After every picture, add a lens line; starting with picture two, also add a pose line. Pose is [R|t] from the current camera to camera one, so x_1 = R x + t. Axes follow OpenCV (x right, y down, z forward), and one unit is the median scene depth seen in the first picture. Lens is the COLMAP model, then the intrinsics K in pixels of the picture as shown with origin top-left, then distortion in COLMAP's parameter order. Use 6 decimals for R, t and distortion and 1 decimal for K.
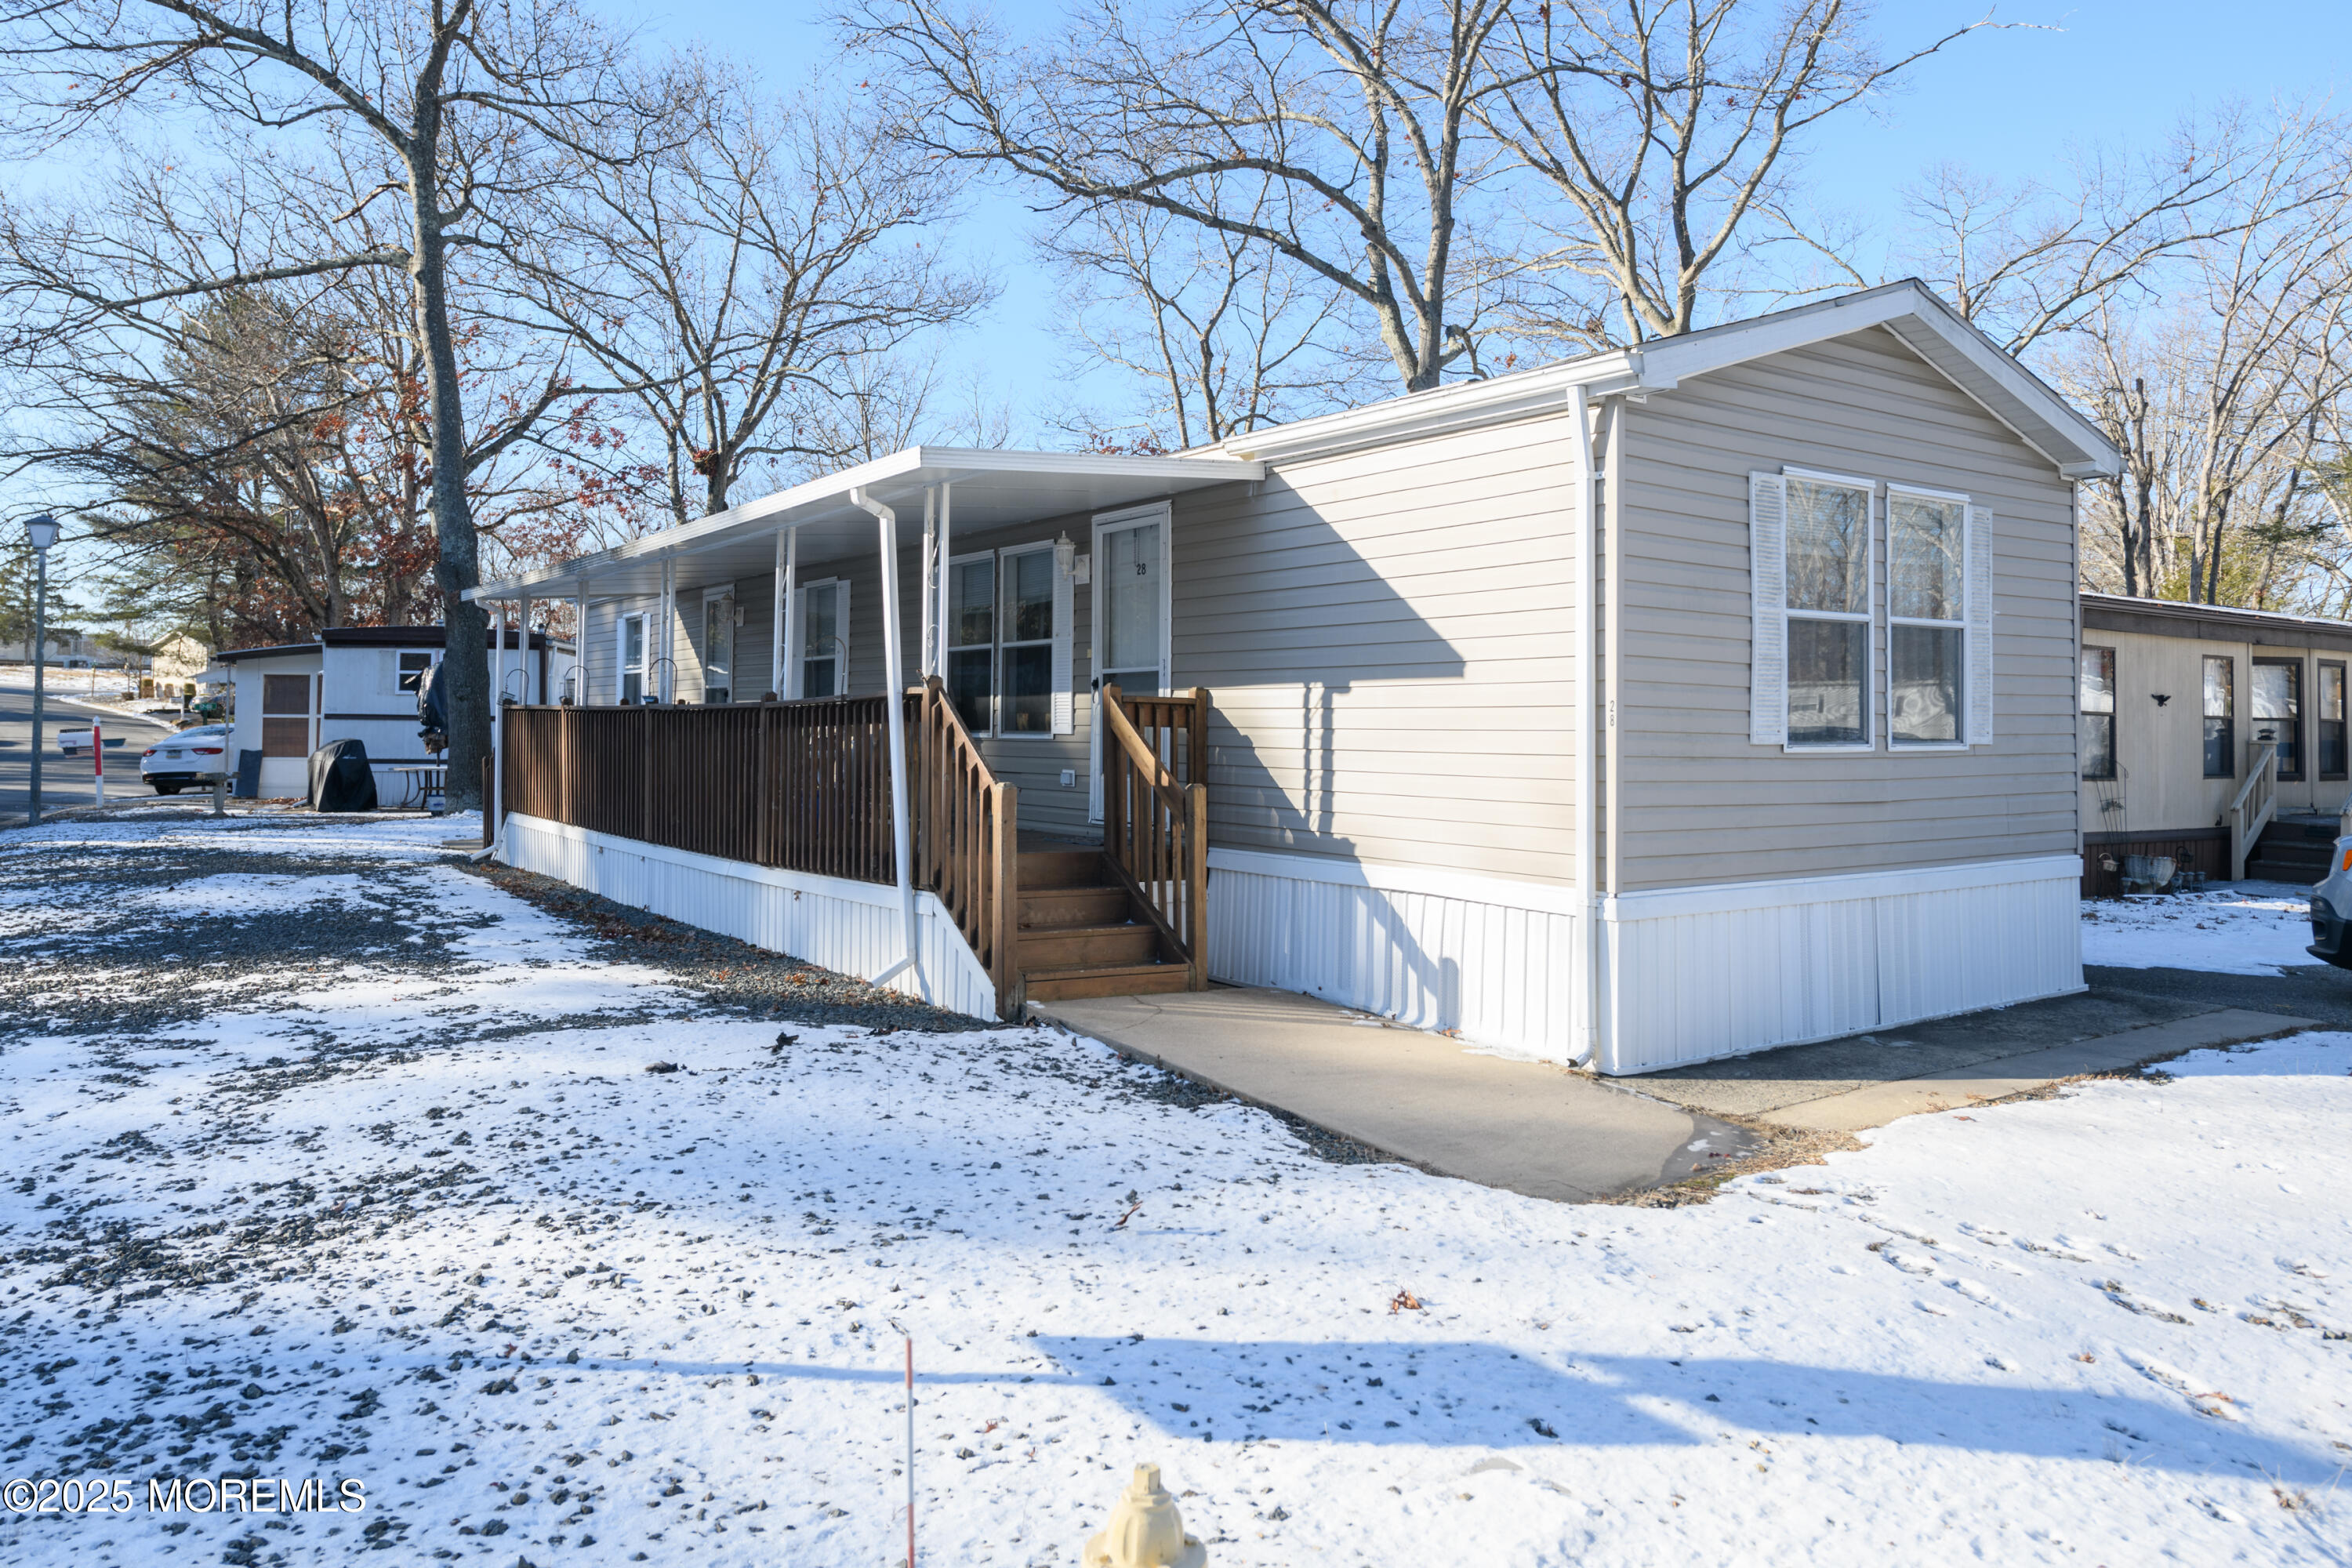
lens RADIAL K [[1580.3, 0, 1168.4], [0, 1580.3, 684.2], [0, 0, 1]] dist [0.023629, -0.002693]
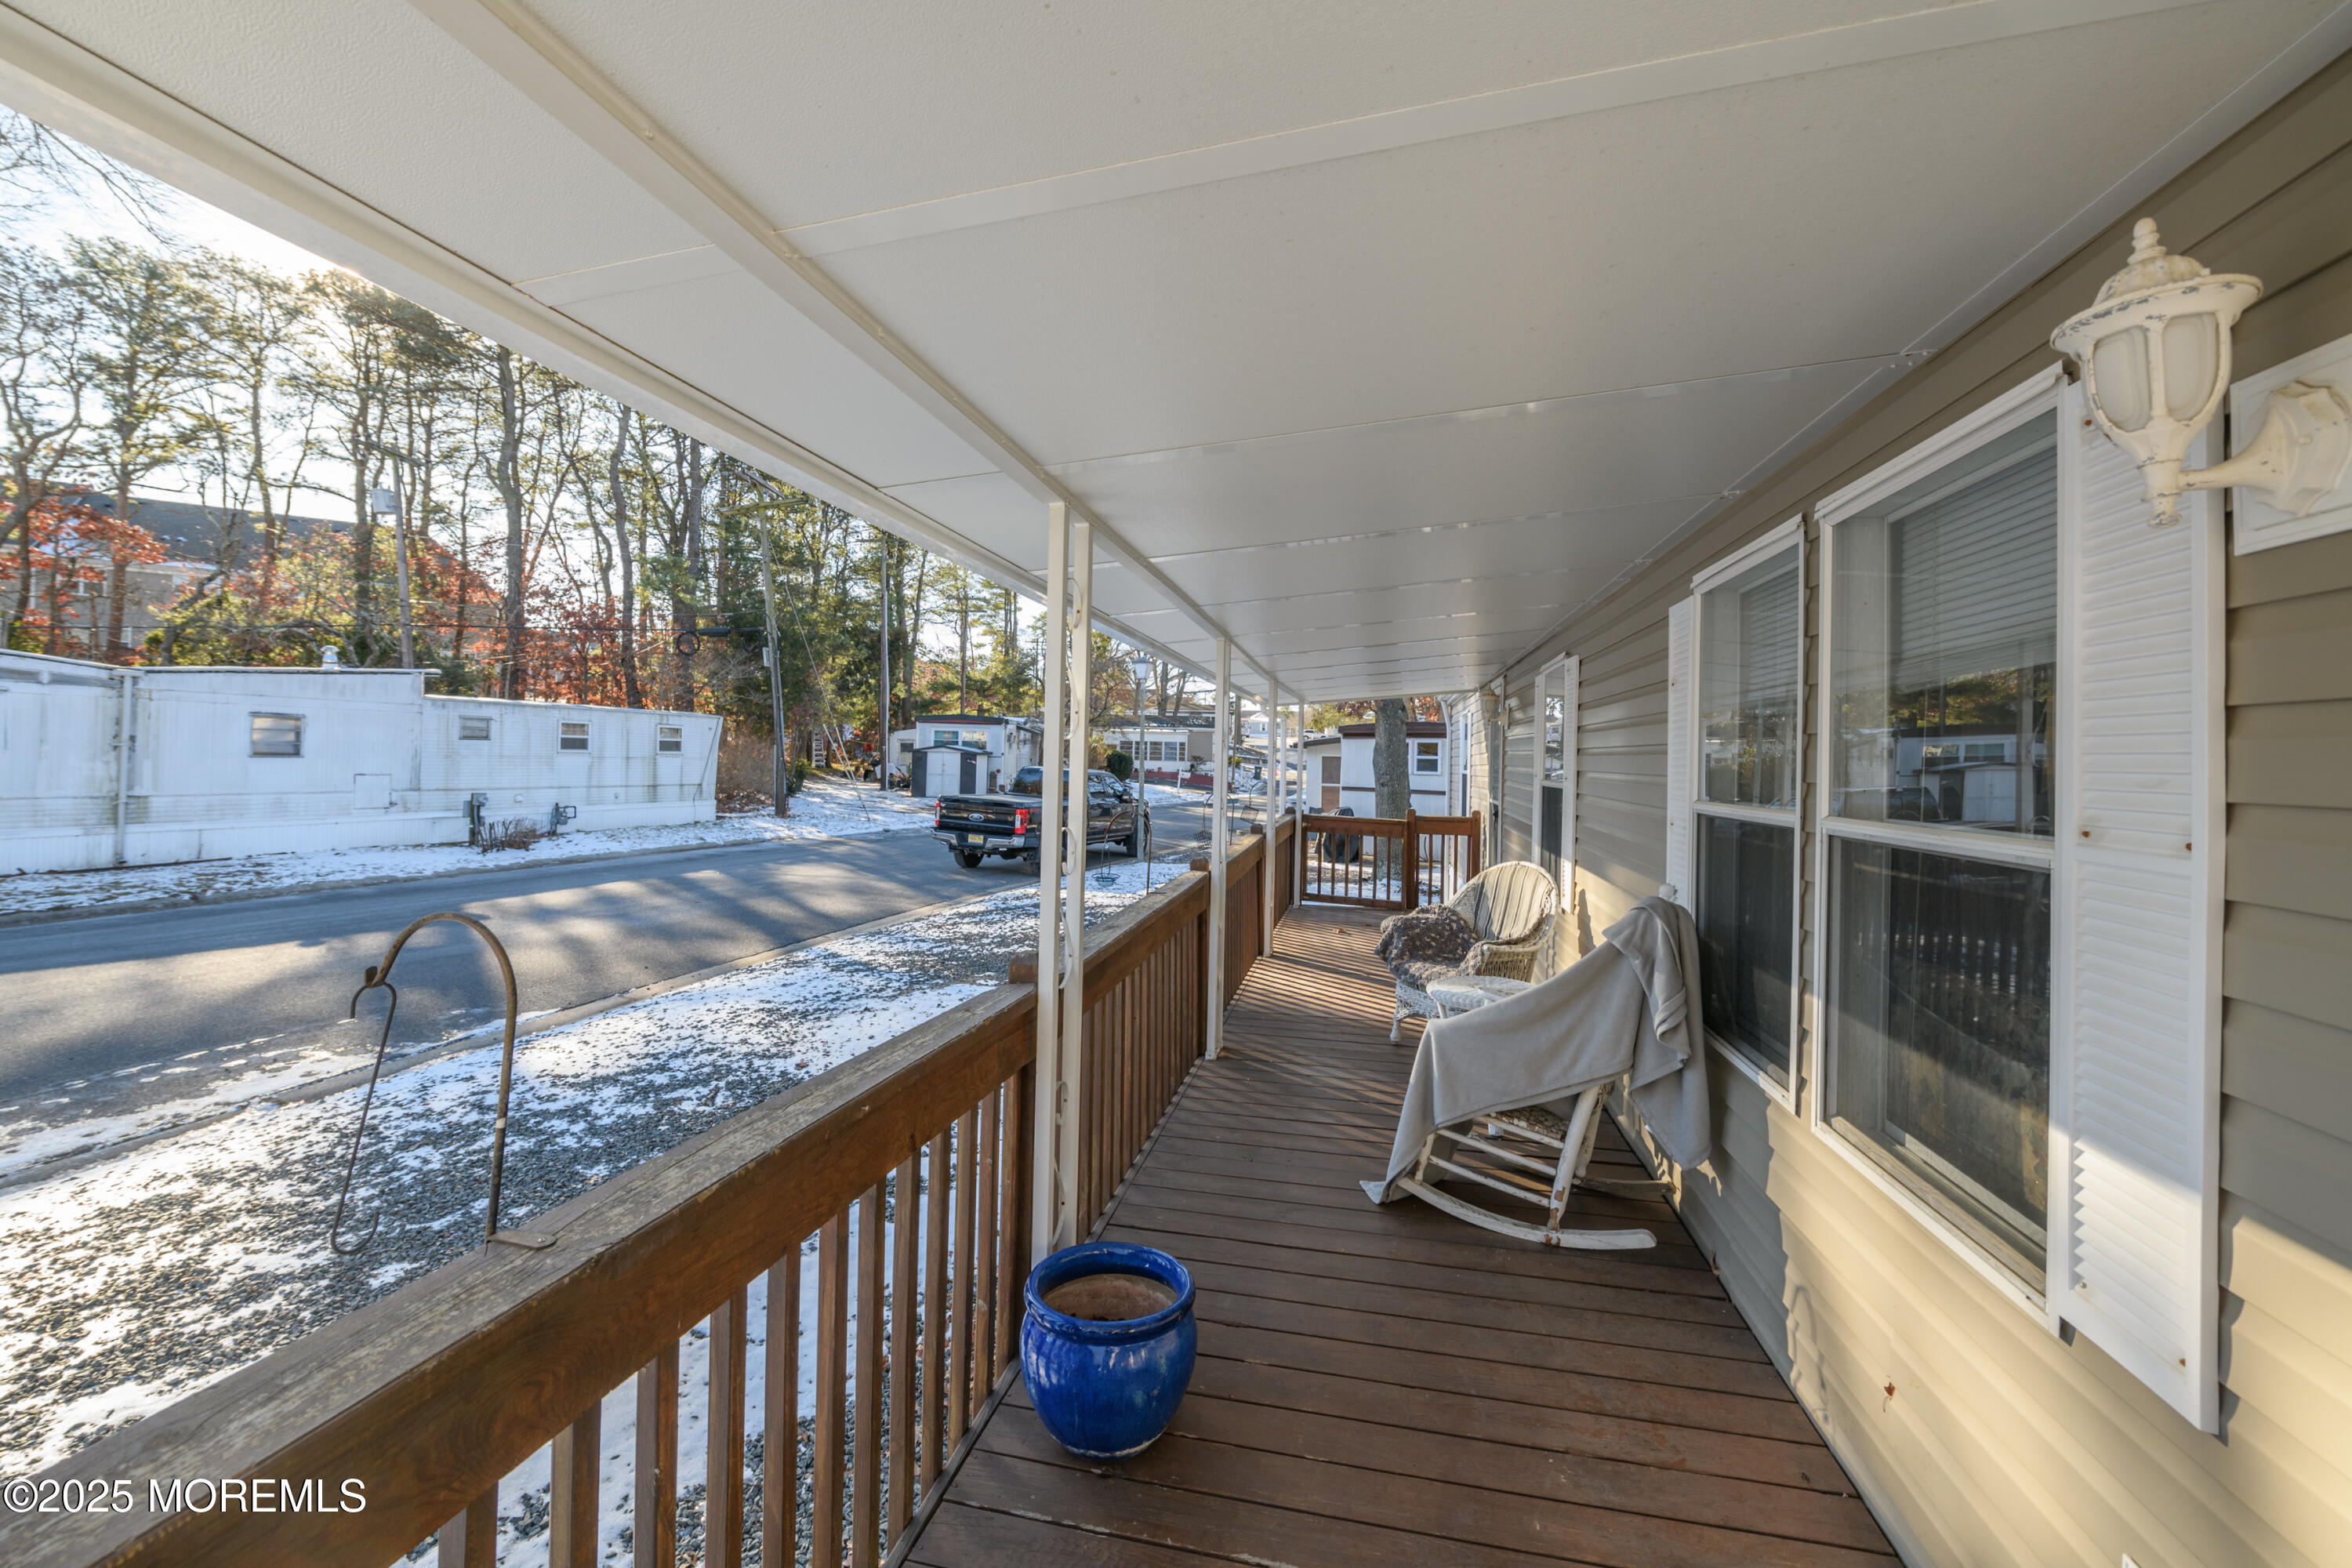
lens RADIAL K [[939.8, 0, 1181.0], [0, 939.8, 750.8], [0, 0, 1]] dist [0.000196, 0.000021]
pose [[0.680694, 0.000341, -0.732567, -0.071247], [0.005822, 0.999966, 0.005875, -0.049750], [0.732544, -0.008264, 0.680669, 0.964066]]
